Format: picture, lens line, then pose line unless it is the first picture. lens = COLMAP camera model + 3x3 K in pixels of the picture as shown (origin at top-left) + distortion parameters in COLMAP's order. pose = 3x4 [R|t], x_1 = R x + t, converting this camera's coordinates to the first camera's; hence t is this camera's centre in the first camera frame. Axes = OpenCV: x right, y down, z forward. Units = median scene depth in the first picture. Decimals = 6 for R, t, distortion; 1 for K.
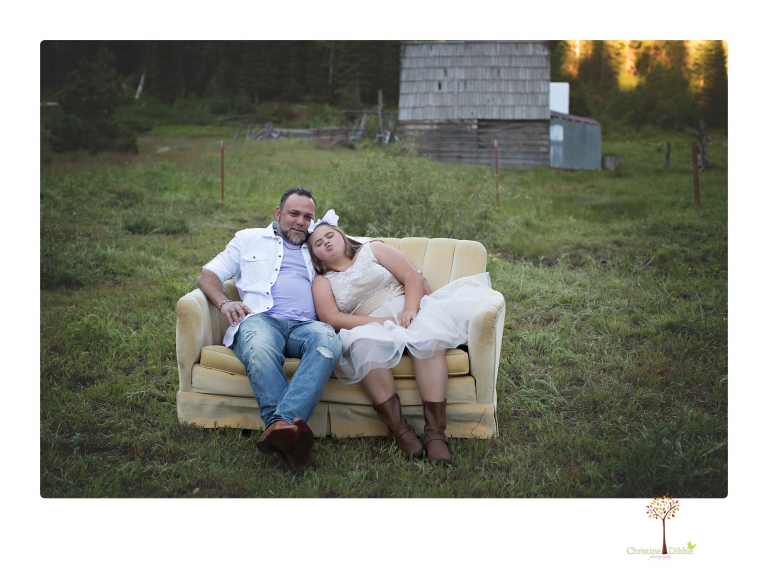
lens RADIAL K [[1002.2, 0, 384.2], [0, 1002.2, 264.7], [0, 0, 1]] dist [-0.190534, 0.483909]
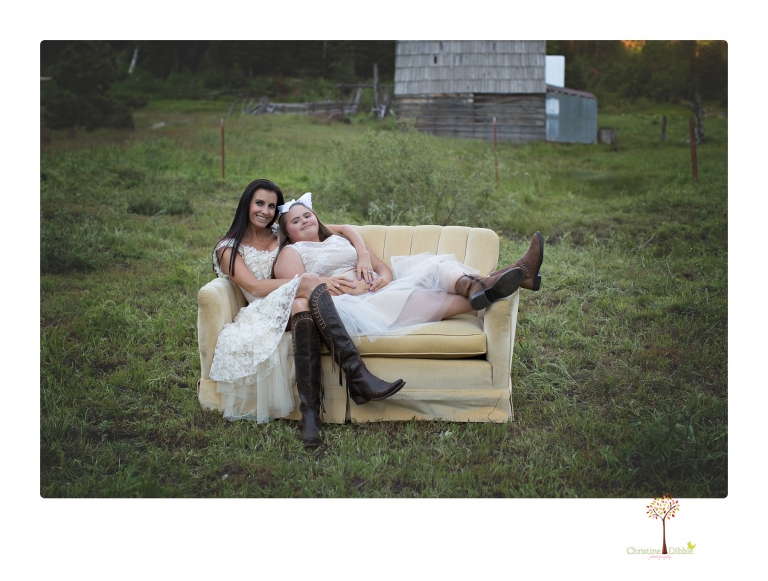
lens RADIAL K [[1002.2, 0, 384.2], [0, 1002.2, 264.7], [0, 0, 1]] dist [-0.190534, 0.483909]
pose [[0.999971, -0.005333, 0.005451, -0.002499], [0.005183, 0.999619, 0.027128, -0.001742], [-0.005594, -0.027099, 0.999617, -0.002385]]
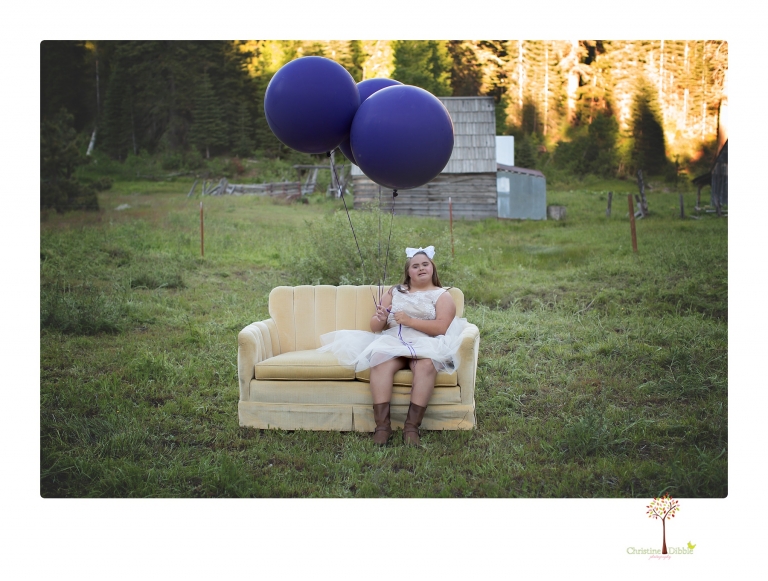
lens RADIAL K [[1002.2, 0, 384.2], [0, 1002.2, 264.7], [0, 0, 1]] dist [-0.190534, 0.483909]
pose [[0.998477, -0.018878, 0.051834, -0.008348], [0.021488, 0.998505, -0.050269, 0.001301], [-0.050808, 0.051306, 0.997390, -0.039369]]
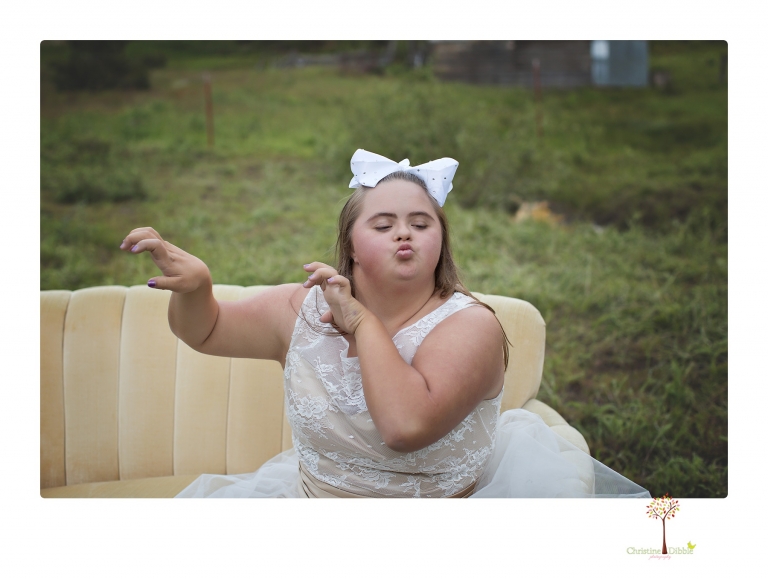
lens RADIAL K [[1002.2, 0, 384.2], [0, 1002.2, 264.7], [0, 0, 1]] dist [-0.190534, 0.483909]
pose [[0.998484, -0.034182, -0.043141, 0.006380], [0.037316, 0.996555, 0.074064, -0.008804], [0.040461, -0.075562, 0.996320, 0.066343]]
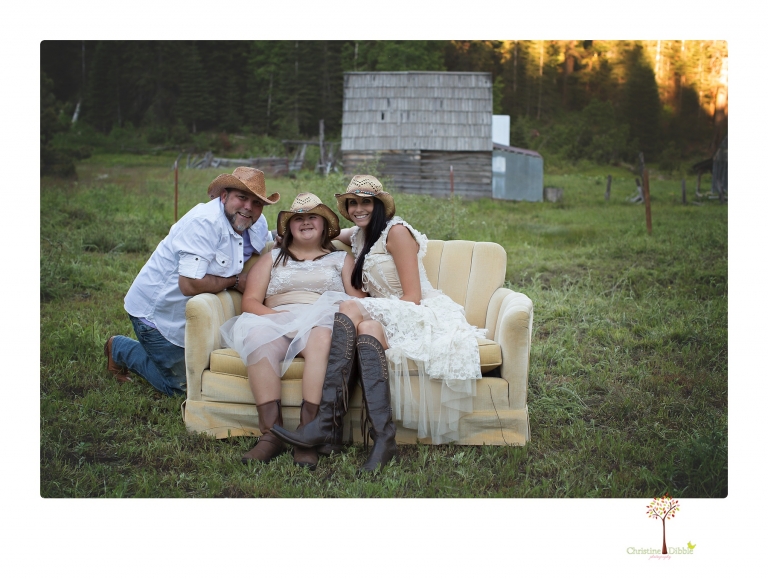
lens RADIAL K [[1002.2, 0, 384.2], [0, 1002.2, 264.7], [0, 0, 1]] dist [-0.190534, 0.483909]
pose [[0.997798, 0.006593, 0.066003, -0.009230], [-0.004378, 0.999424, -0.033651, 0.003588], [-0.066187, 0.033288, 0.997252, 0.006286]]
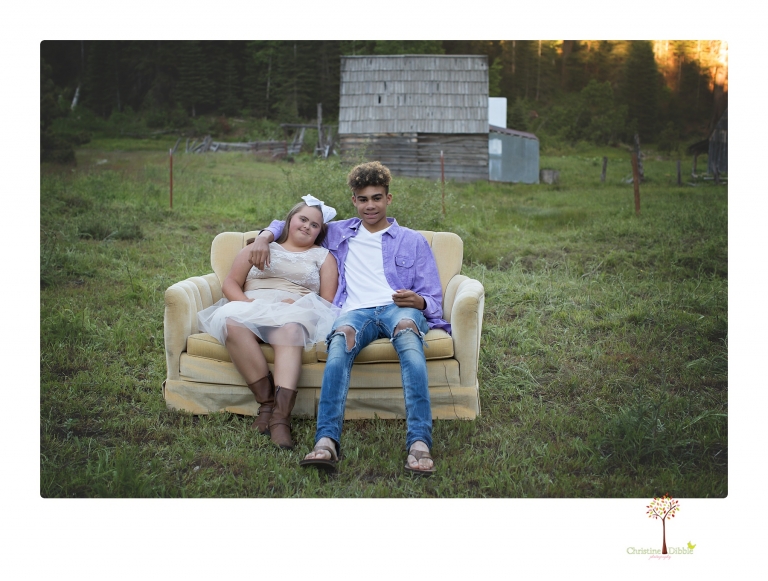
lens RADIAL K [[1002.2, 0, 384.2], [0, 1002.2, 264.7], [0, 0, 1]] dist [-0.190534, 0.483909]
pose [[0.997922, -0.001473, 0.064411, -0.005477], [0.002467, 0.999879, -0.015360, 0.003011], [-0.064380, 0.015487, 0.997805, -0.002954]]
